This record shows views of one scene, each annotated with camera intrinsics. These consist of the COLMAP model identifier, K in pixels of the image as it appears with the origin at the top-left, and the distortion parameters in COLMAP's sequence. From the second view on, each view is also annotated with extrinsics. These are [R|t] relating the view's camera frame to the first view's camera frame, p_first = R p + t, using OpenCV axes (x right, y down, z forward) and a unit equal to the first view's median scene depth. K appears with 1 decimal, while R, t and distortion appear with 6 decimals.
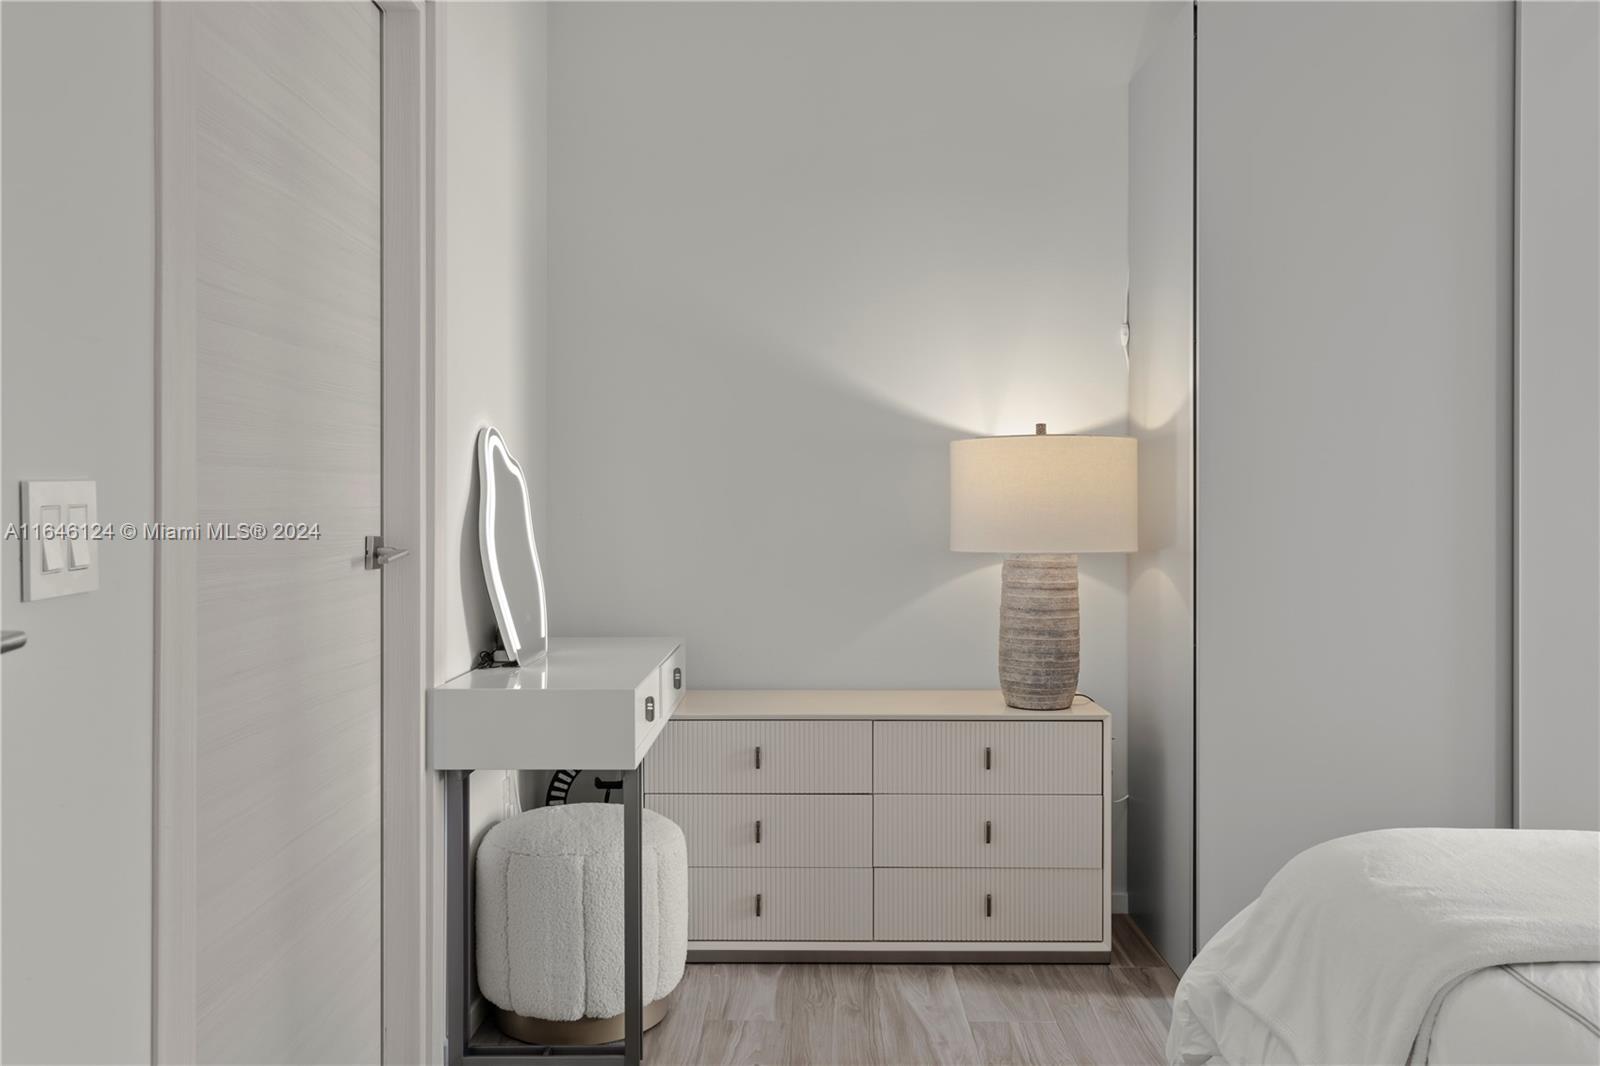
lens RADIAL K [[1269.9, 0, 800.4], [0, 1269.9, 502.7], [0, 0, 1]] dist [0.001514, 0.000683]
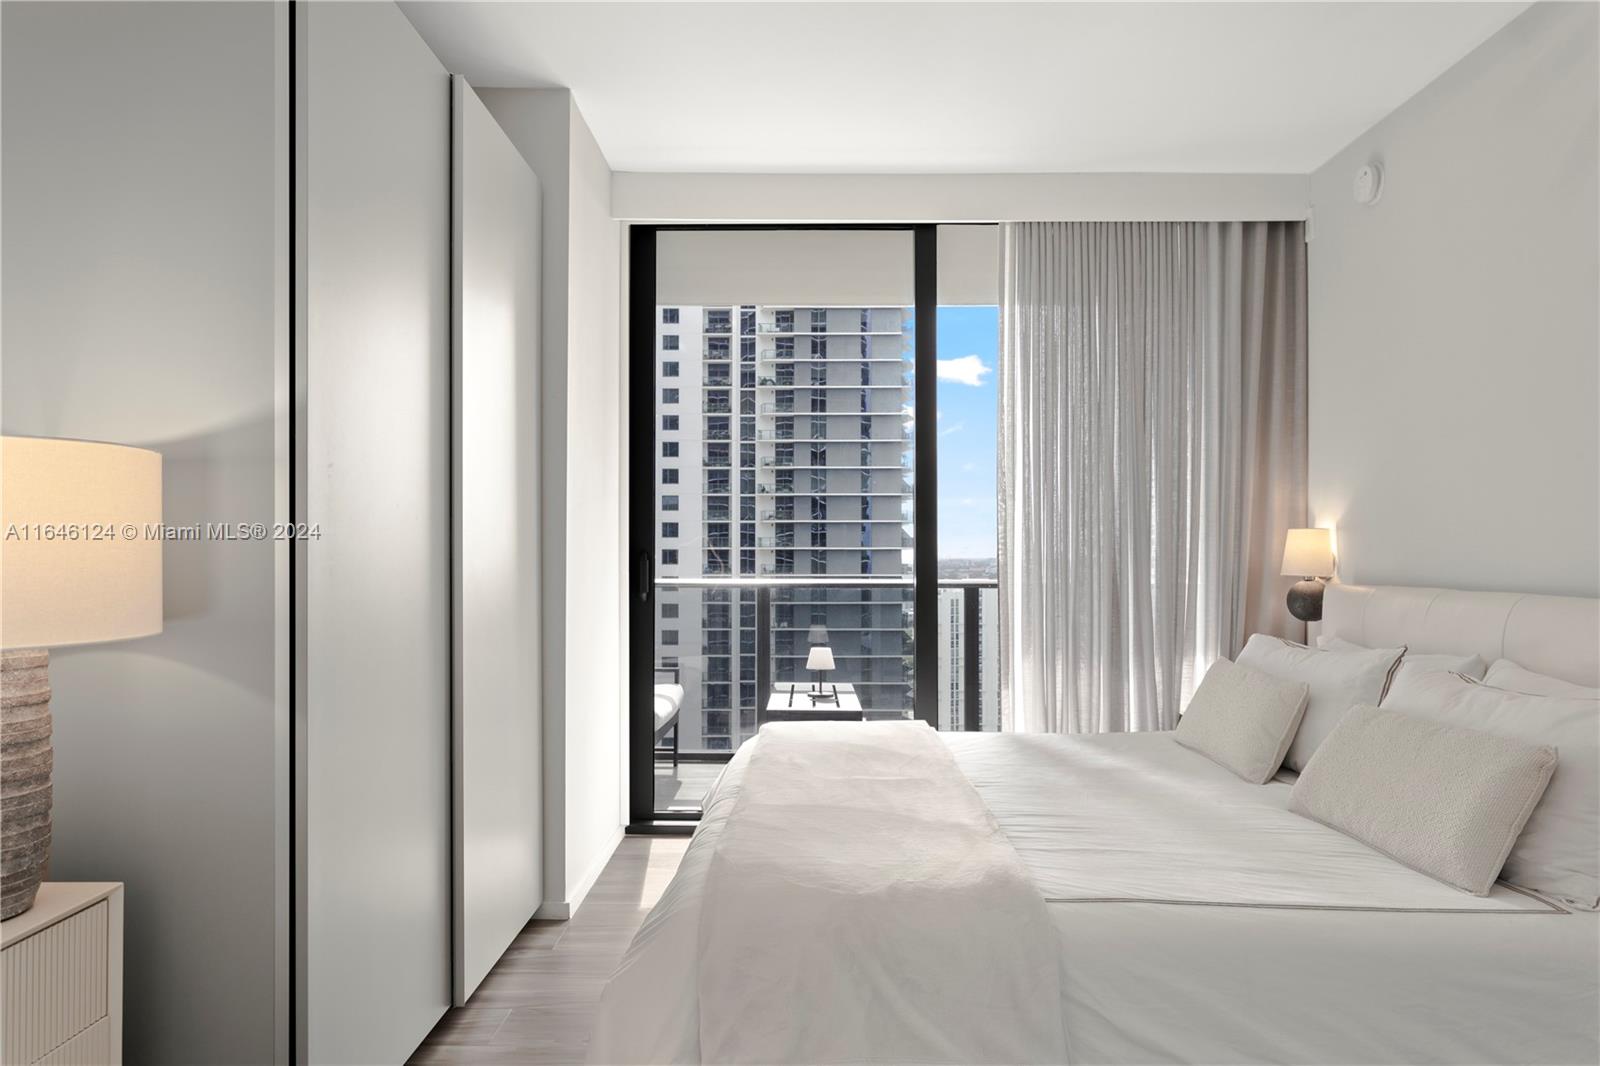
lens RADIAL K [[1046.3, 0, 798.6], [0, 1046.3, 540.8], [0, 0, 1]] dist [-0.003619, 0.006202]
pose [[-0.004302, 0.011944, 0.999919, -0.330922], [0.000714, 0.999928, -0.011941, -0.001436], [-0.999990, 0.000663, -0.004310, 0.741564]]
